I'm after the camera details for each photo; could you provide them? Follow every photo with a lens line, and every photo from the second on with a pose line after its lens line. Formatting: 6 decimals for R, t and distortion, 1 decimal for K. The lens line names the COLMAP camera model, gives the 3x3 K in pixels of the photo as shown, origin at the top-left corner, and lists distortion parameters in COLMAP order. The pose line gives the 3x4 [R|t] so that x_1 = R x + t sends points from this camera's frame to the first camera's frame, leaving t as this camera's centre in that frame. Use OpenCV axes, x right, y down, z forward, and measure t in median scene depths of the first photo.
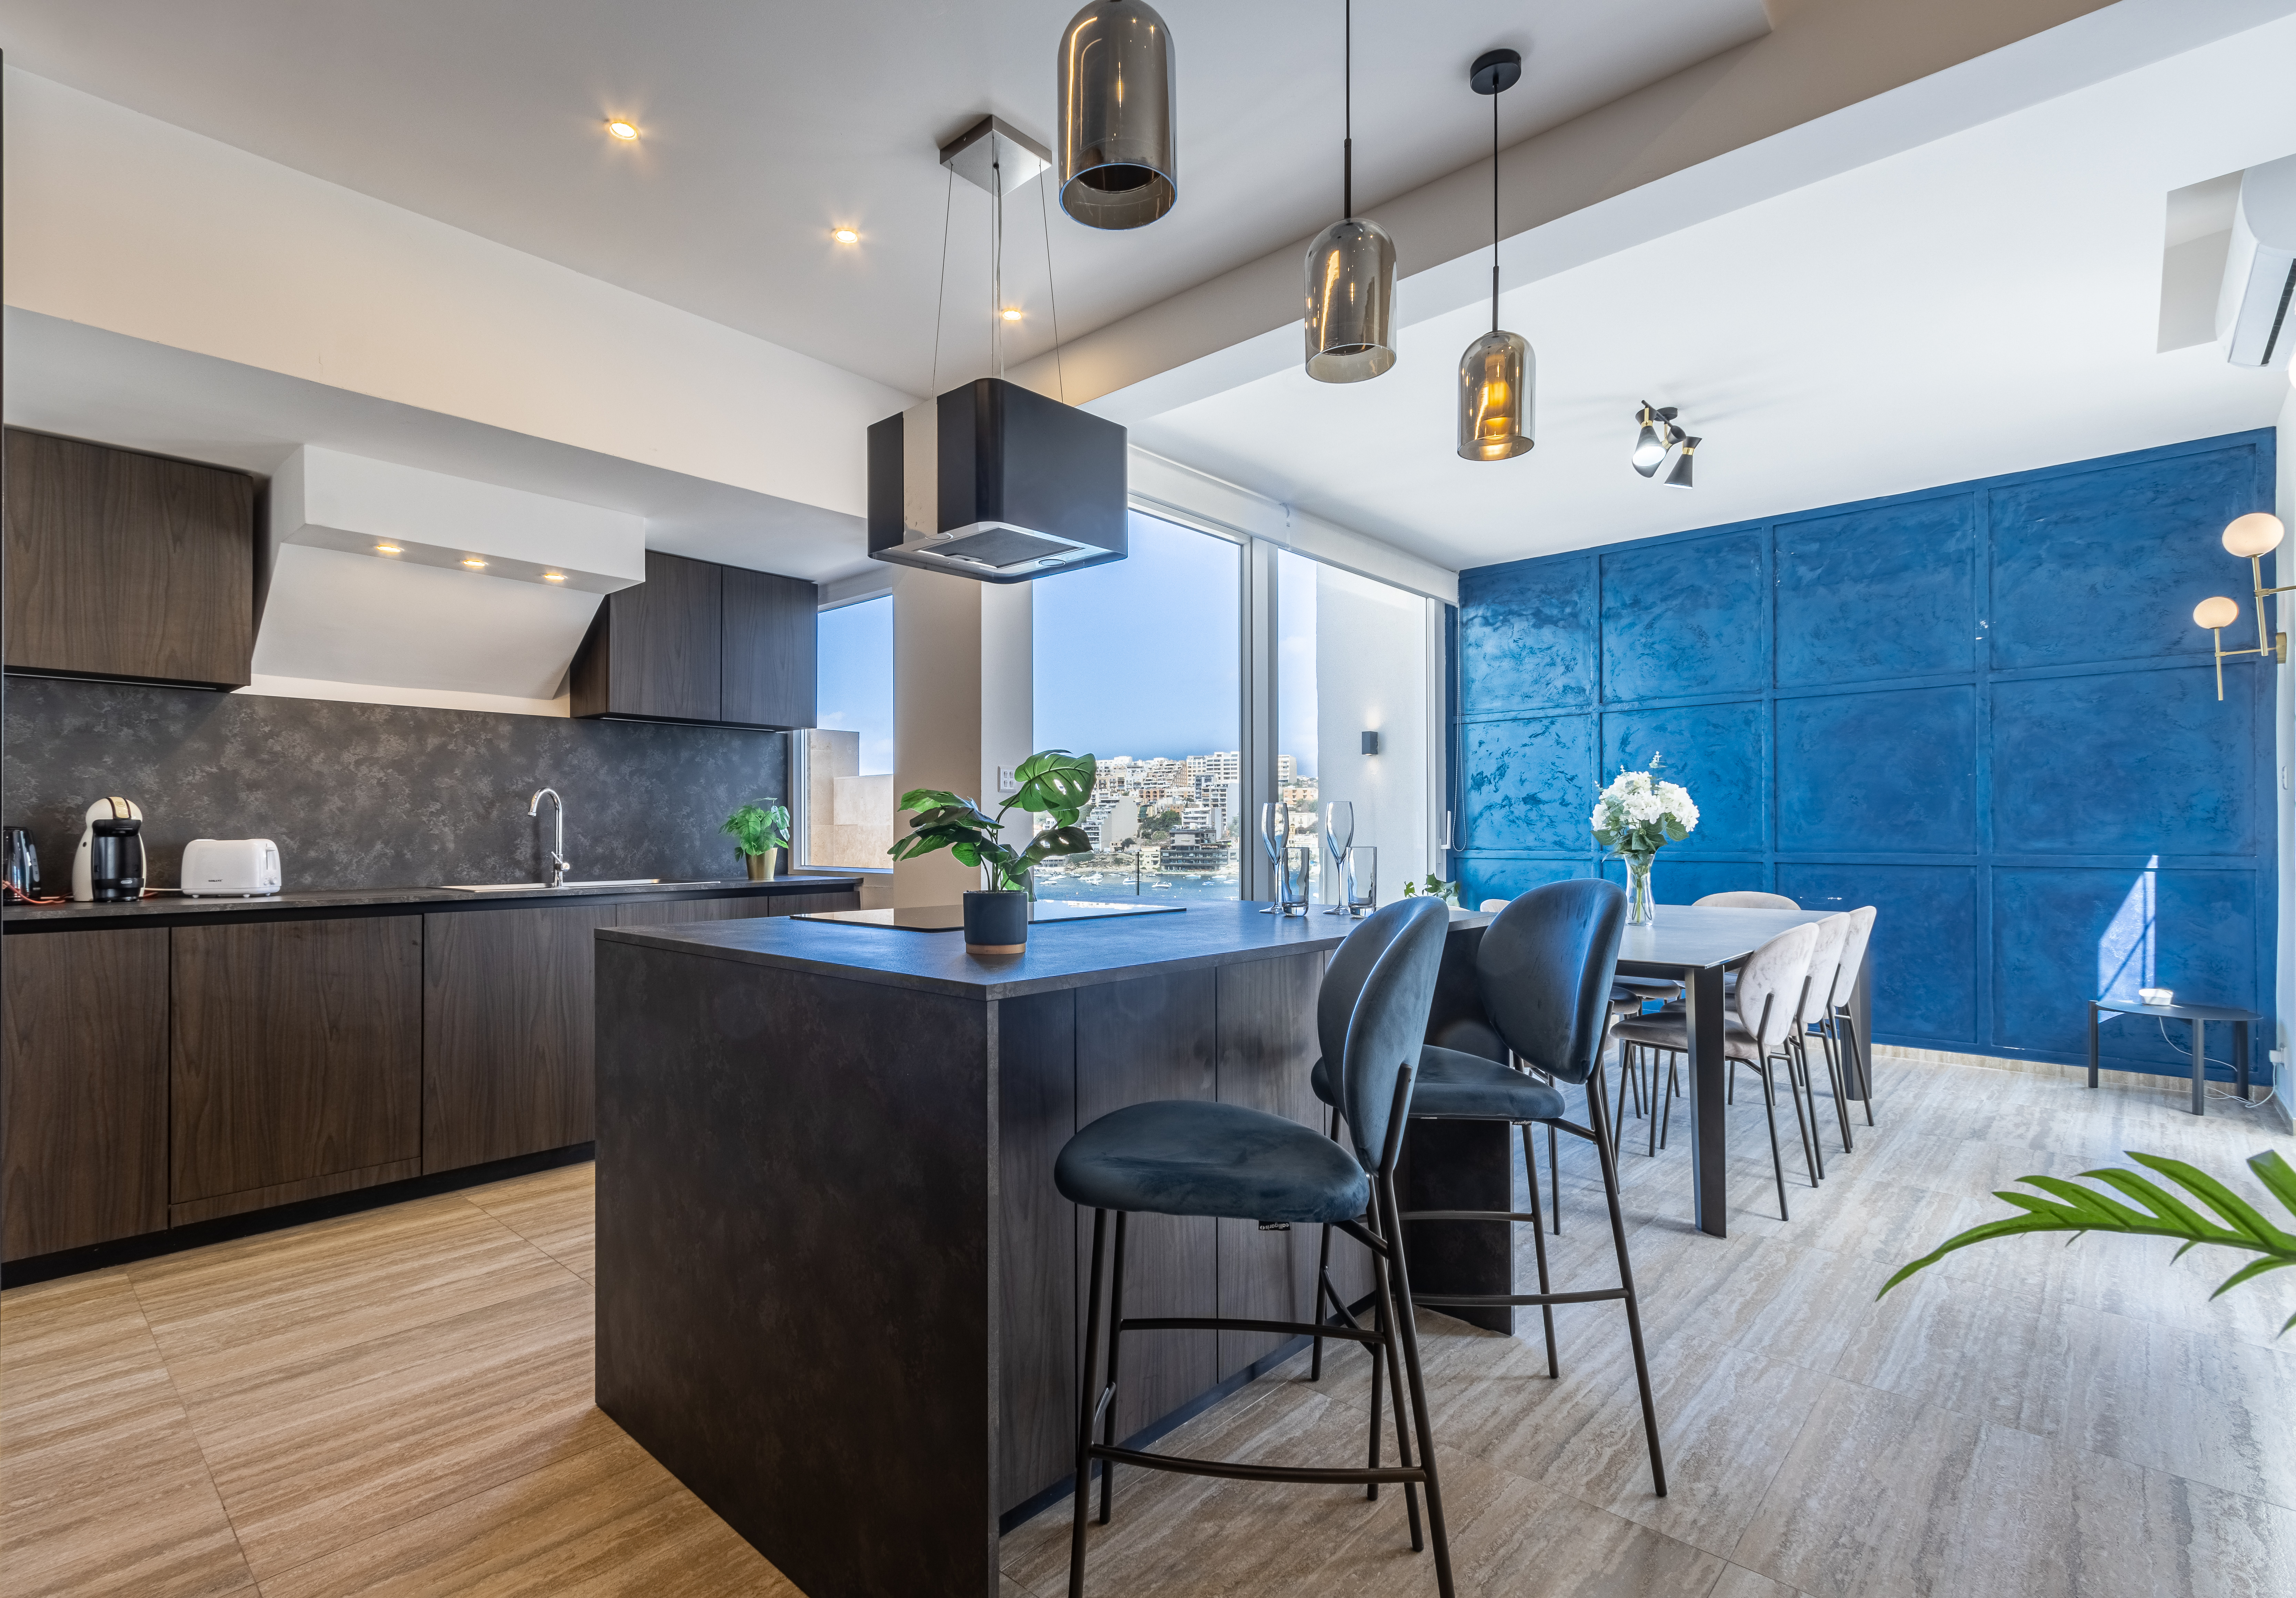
lens RADIAL K [[1048.1, 0, 1103.0], [0, 1048.1, 827.0], [0, 0, 1]] dist [-0.006070, -0.000740]
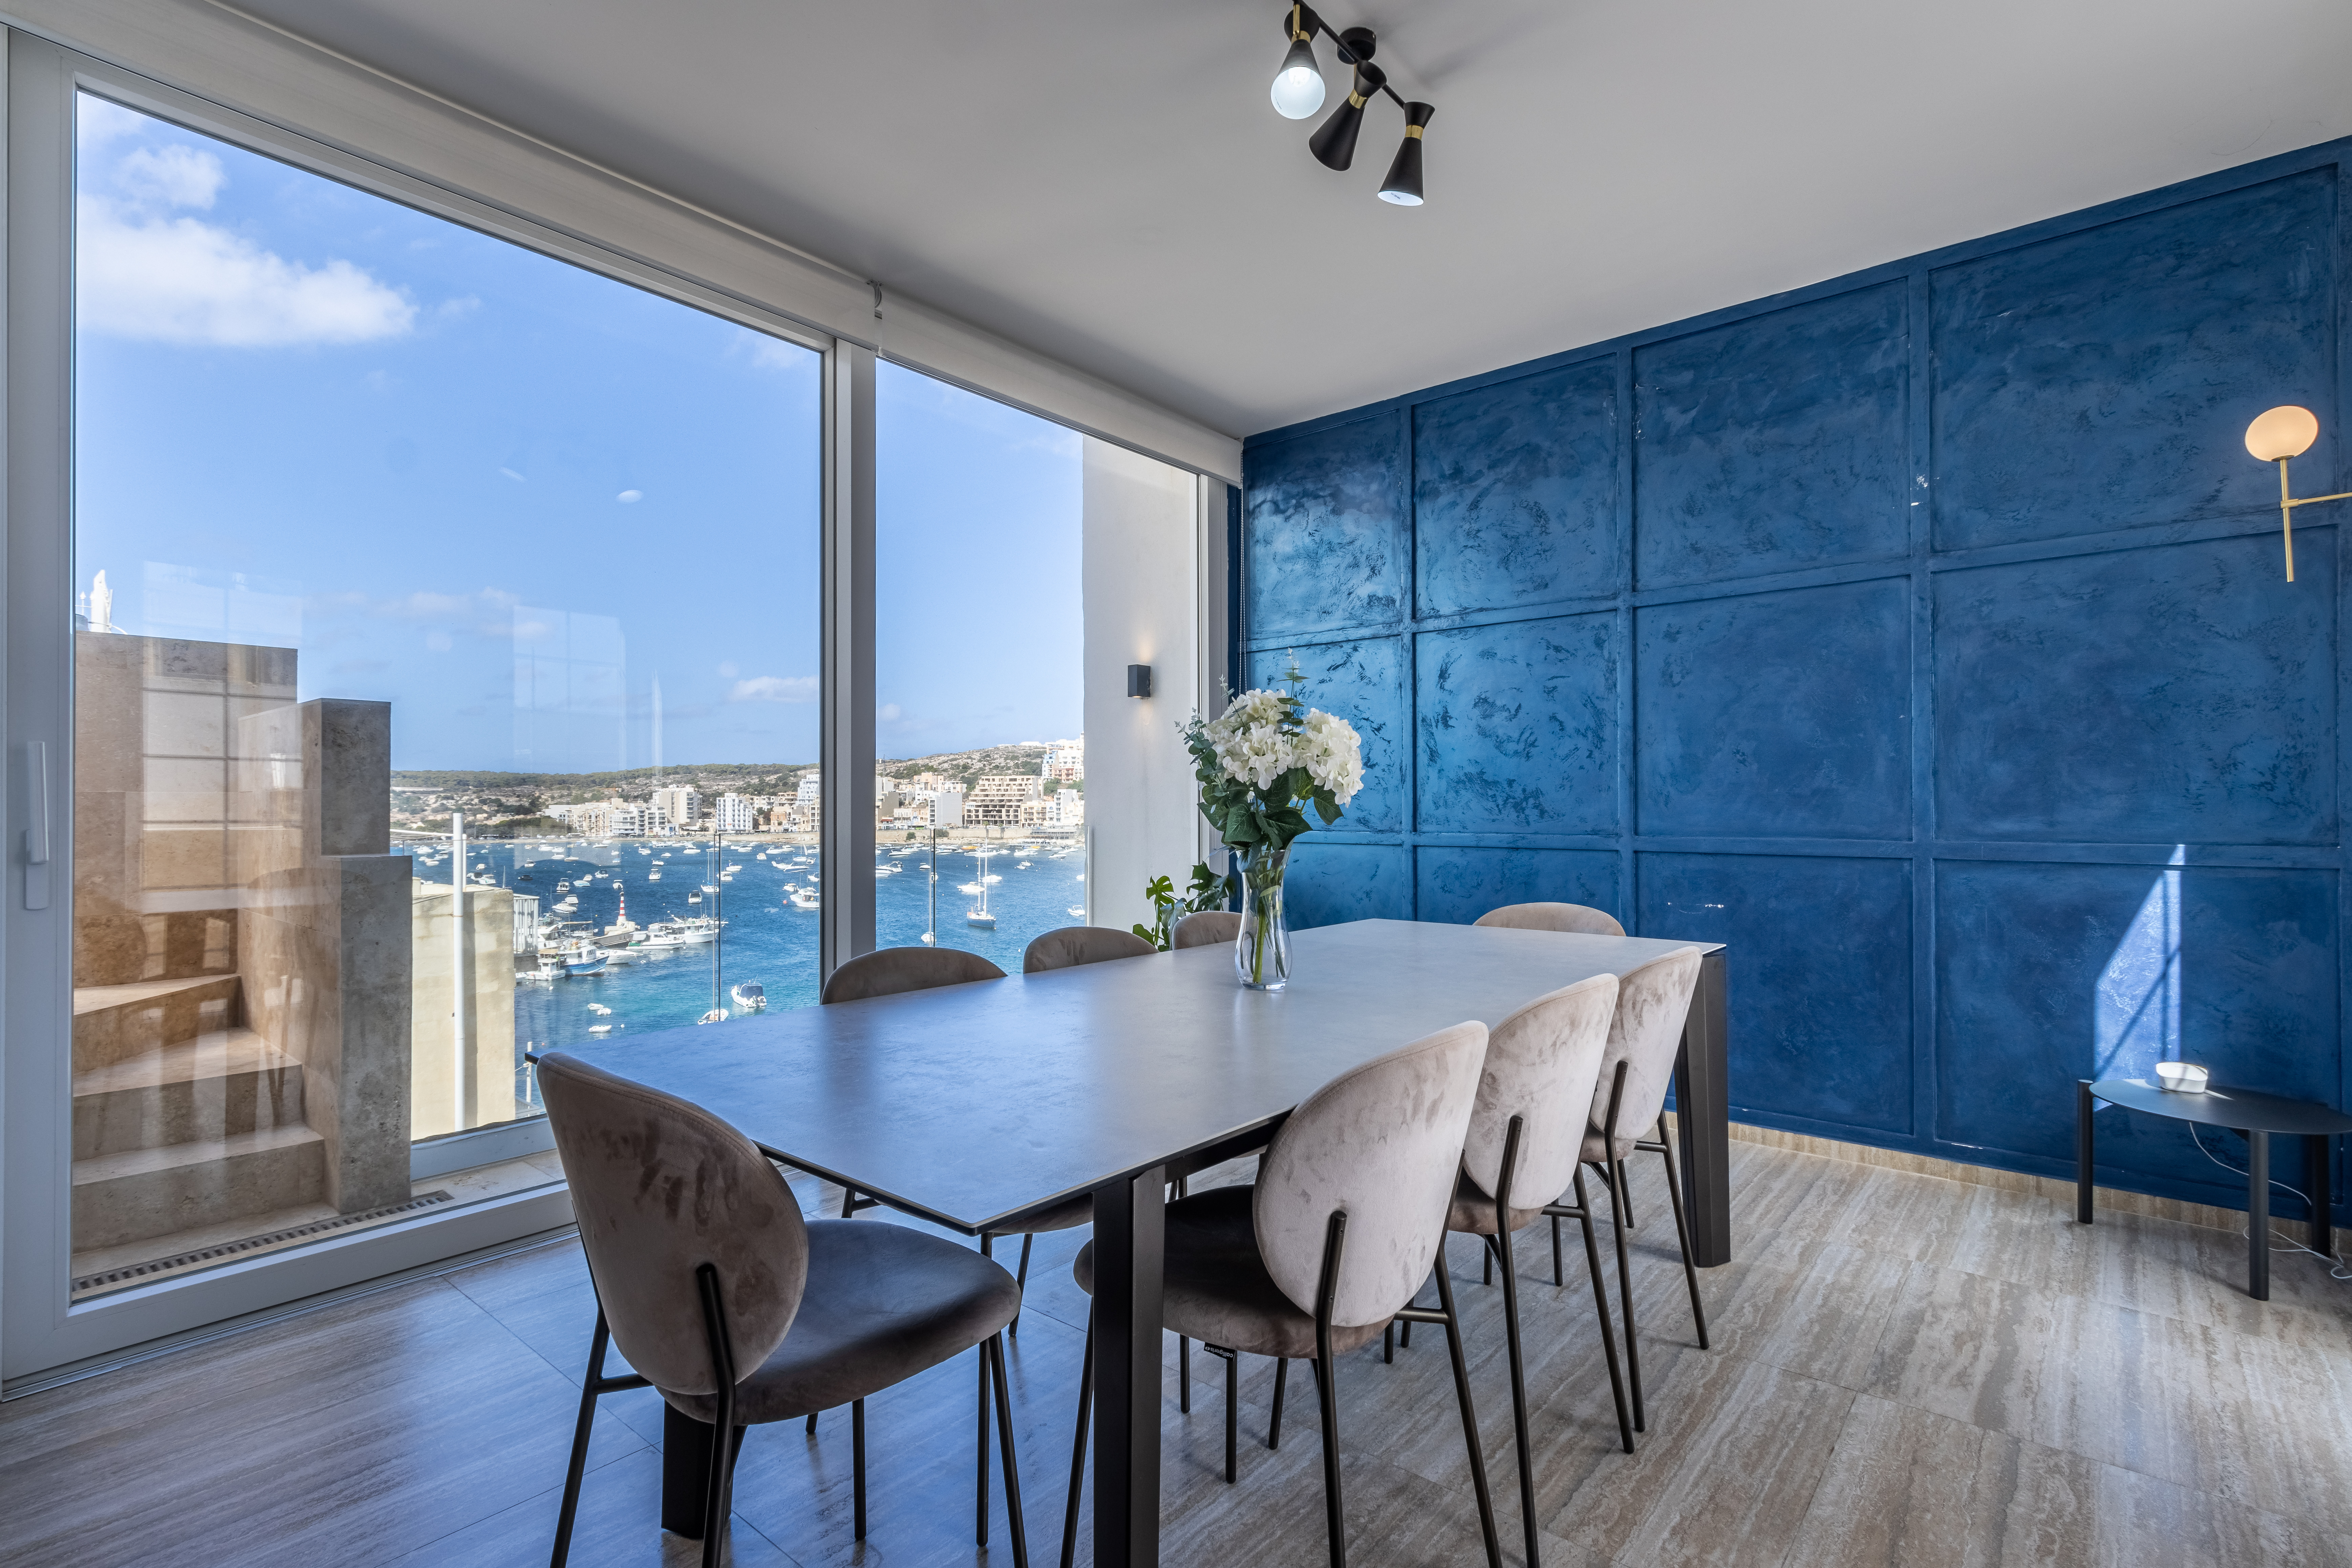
lens RADIAL K [[1094.6, 0, 1186.7], [0, 1094.6, 793.6], [0, 0, 1]] dist [-0.000116, -0.002284]
pose [[0.996772, 0.001588, 0.080264, 0.332248], [-0.001251, 0.999990, -0.004245, 0.000653], [-0.080270, 0.004131, 0.996765, 0.358435]]
